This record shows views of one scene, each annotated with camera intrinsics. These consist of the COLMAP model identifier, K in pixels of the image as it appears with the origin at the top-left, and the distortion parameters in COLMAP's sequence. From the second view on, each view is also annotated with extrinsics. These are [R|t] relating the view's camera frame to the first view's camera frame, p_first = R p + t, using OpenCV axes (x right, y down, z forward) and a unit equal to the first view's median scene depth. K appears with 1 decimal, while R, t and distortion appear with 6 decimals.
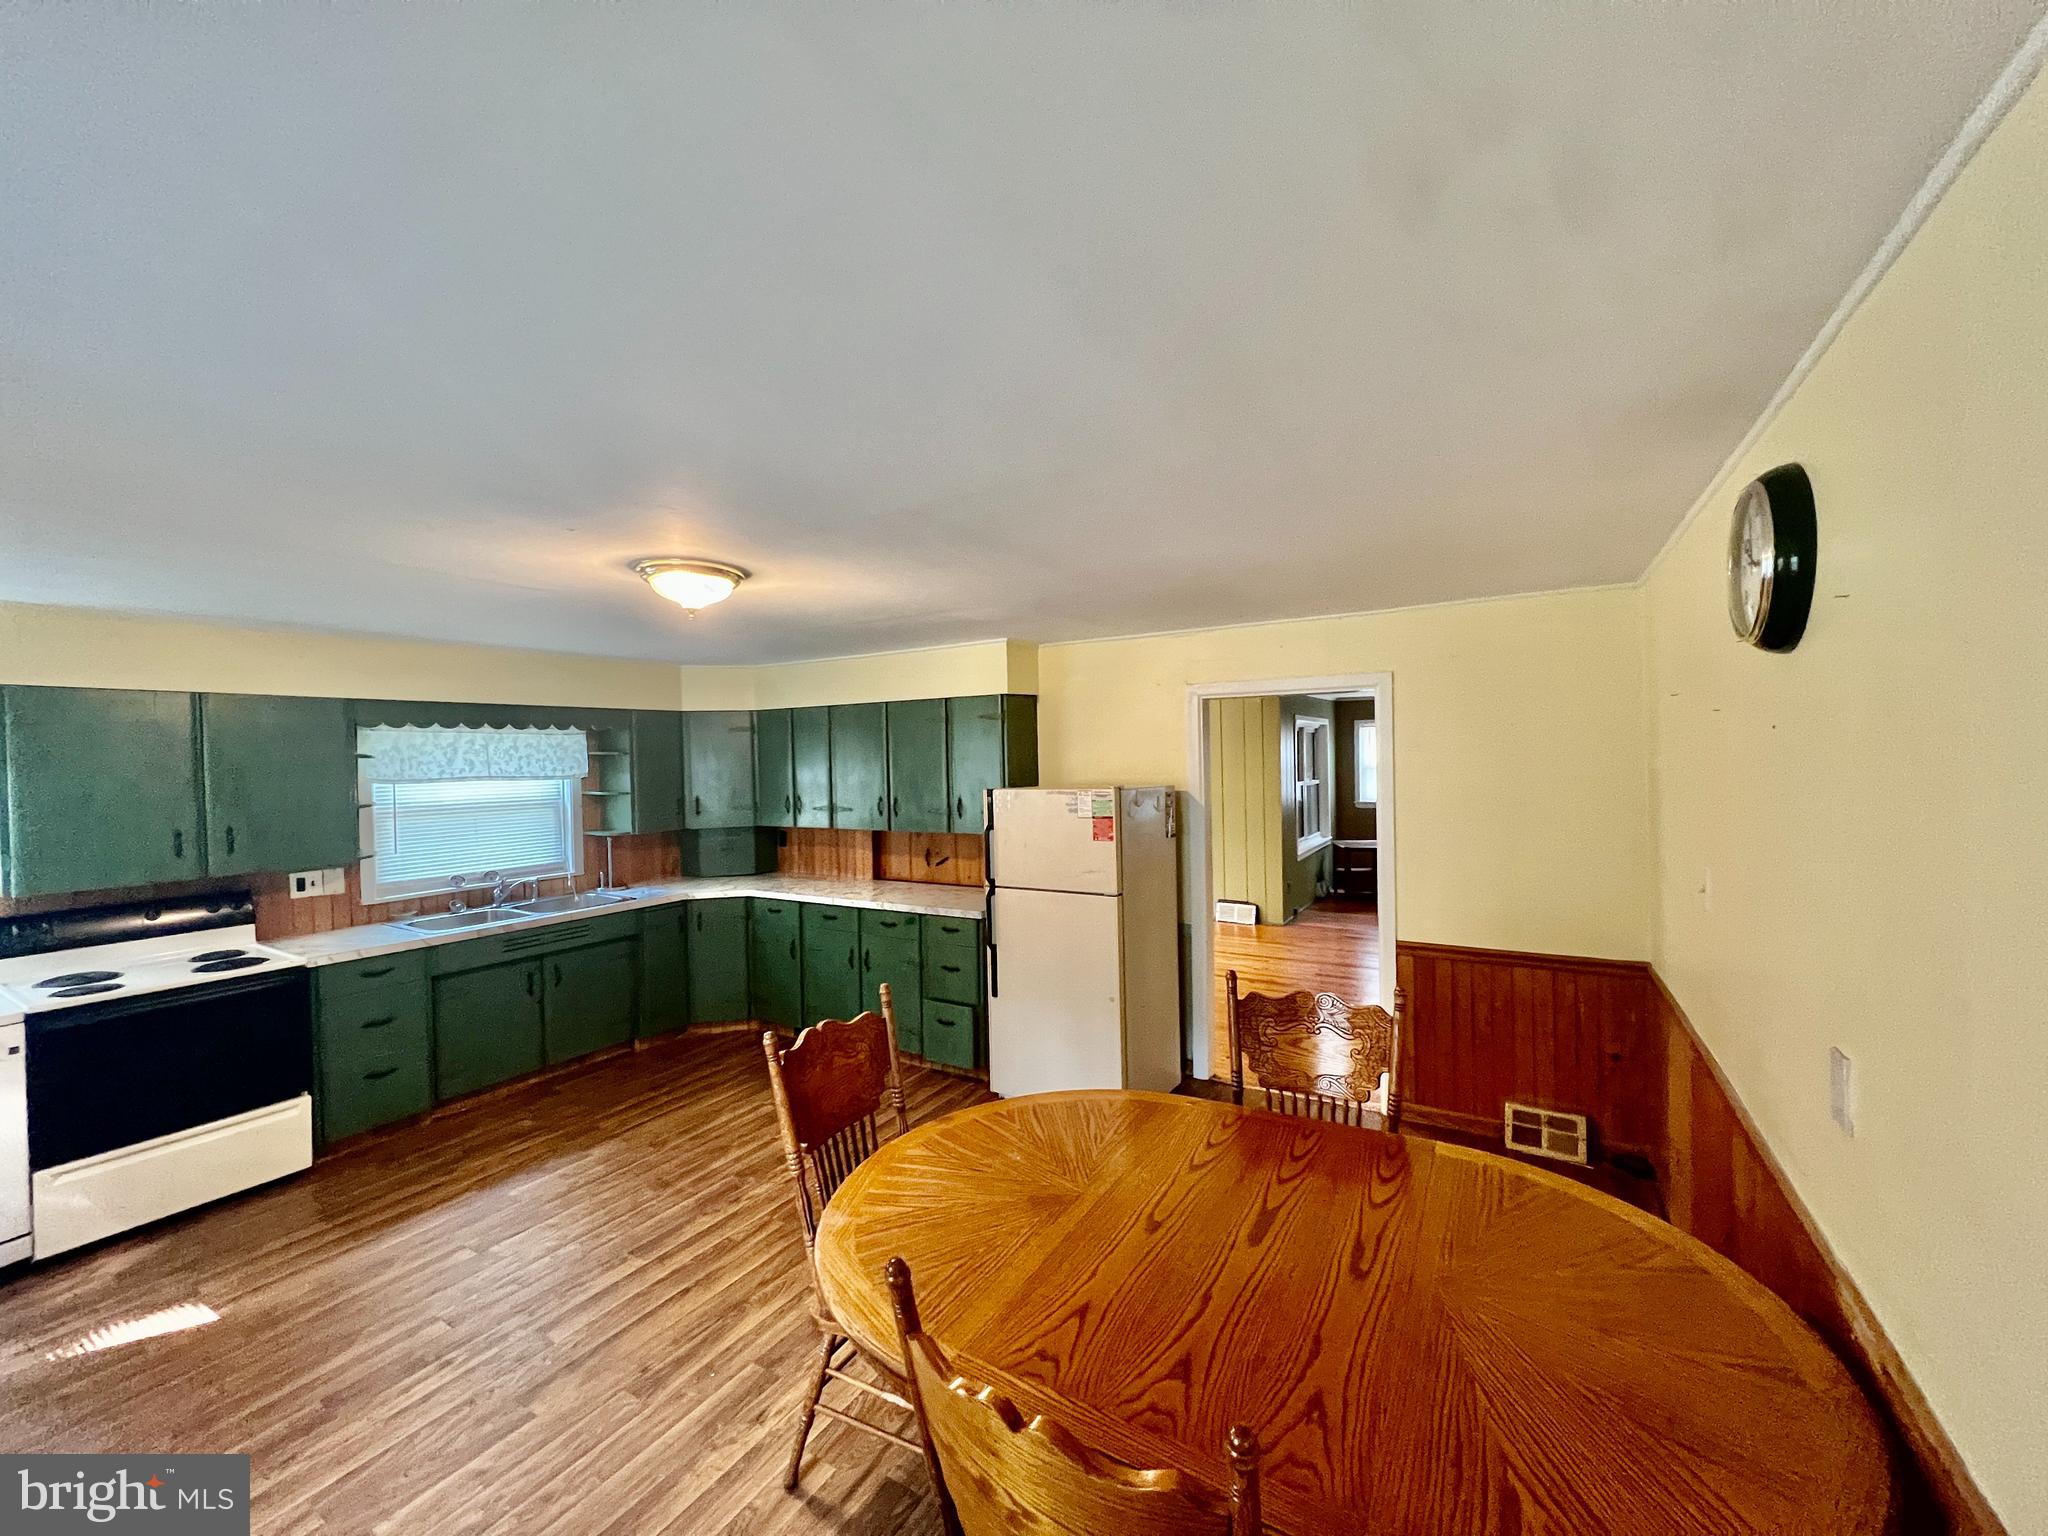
lens RADIAL K [[819.0, 0, 1028.3], [0, 819.0, 769.1], [0, 0, 1]] dist [-0.002149, 0.000949]
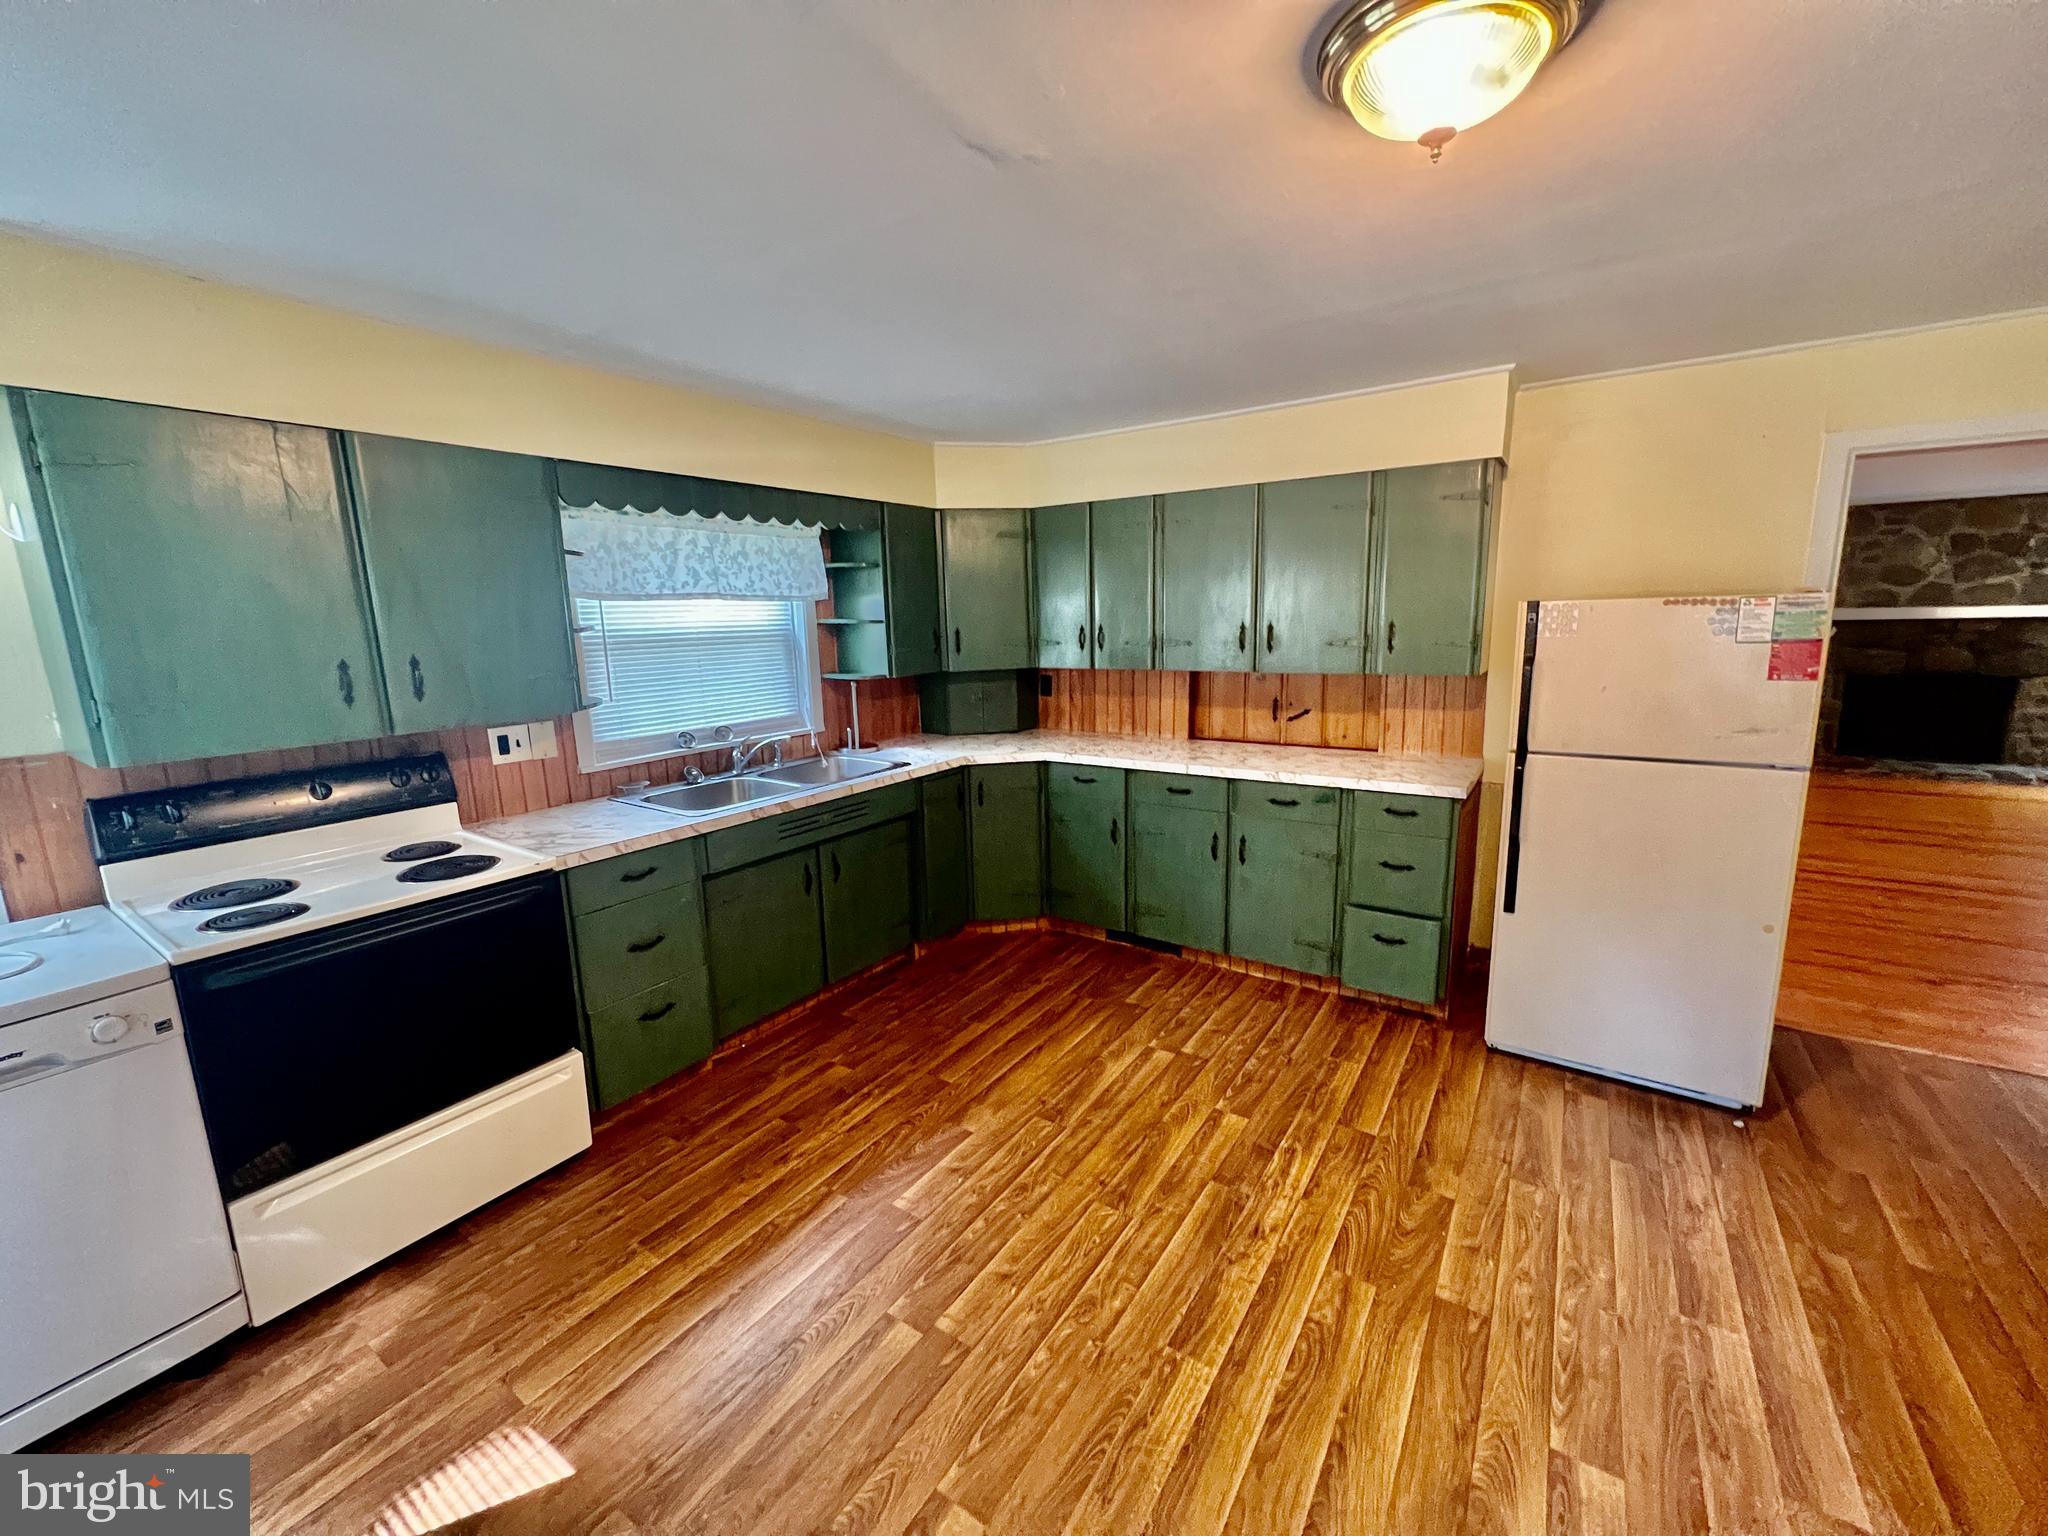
lens RADIAL K [[819.0, 0, 1027.5], [0, 819.0, 768.4], [0, 0, 1]] dist [-0.002149, 0.000949]
pose [[0.998678, 0.005815, -0.051078, -0.373048], [0.003087, 0.985005, 0.172496, 0.038727], [0.051315, -0.172426, 0.983685, 0.306703]]
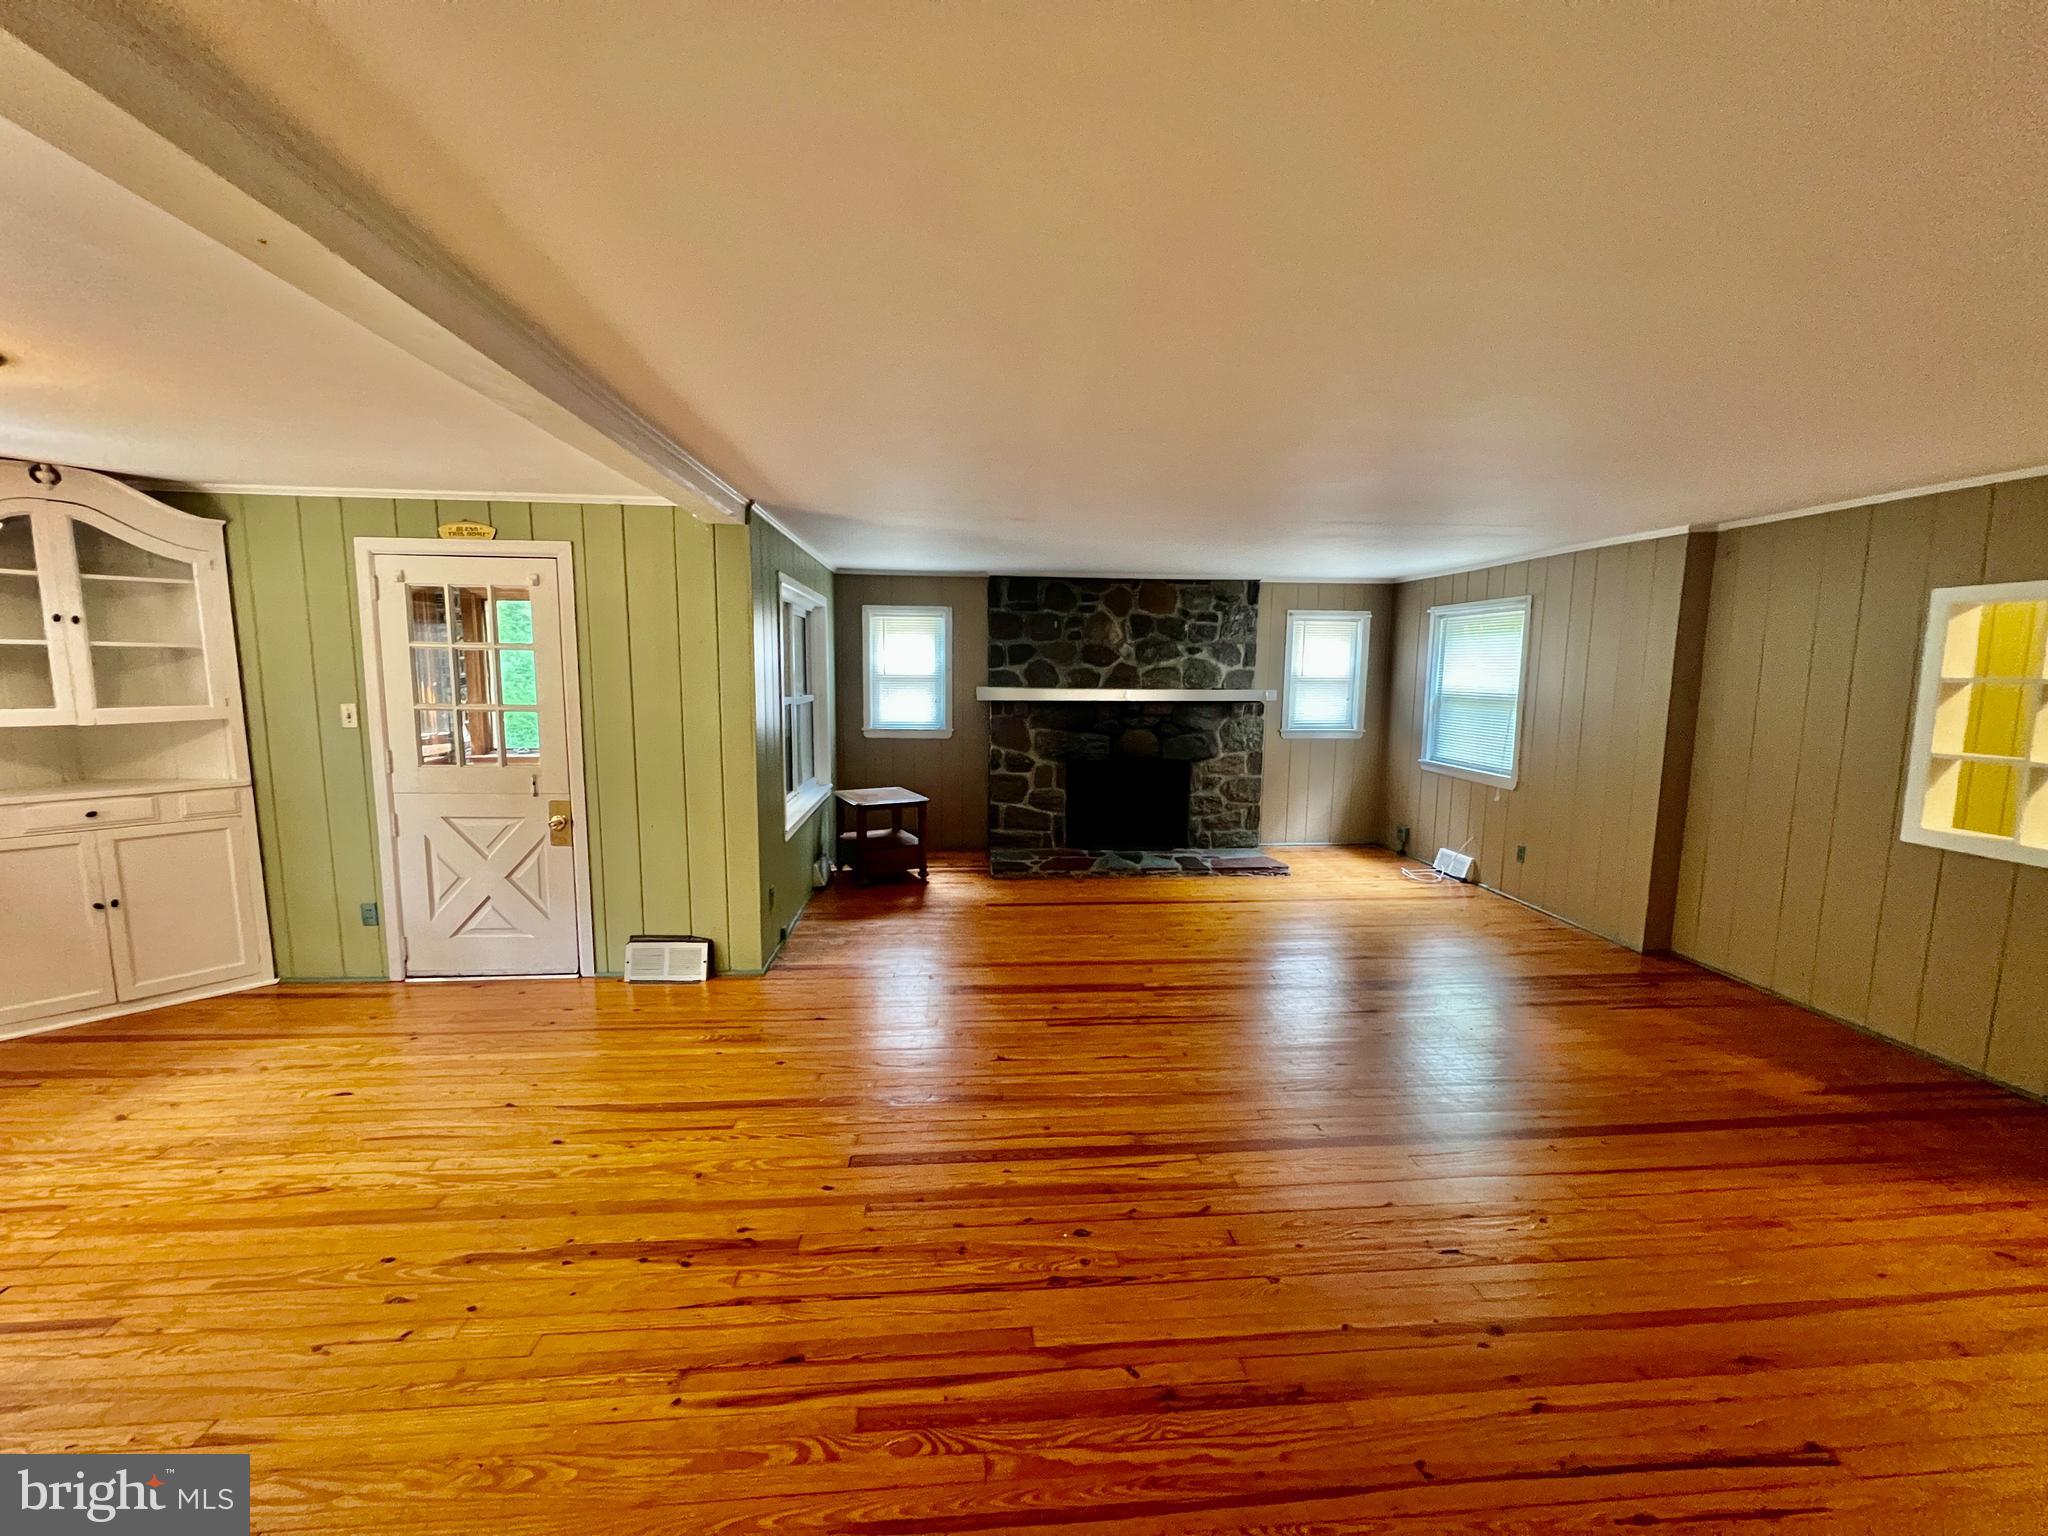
lens RADIAL K [[819.0, 0, 1021.6], [0, 819.0, 766.4], [0, 0, 1]] dist [-0.002149, 0.000949]
pose [[0.810215, -0.039035, 0.584832, 0.263642], [-0.020838, 0.995231, 0.095296, 0.011094], [-0.585763, -0.089397, 0.805537, 0.900763]]
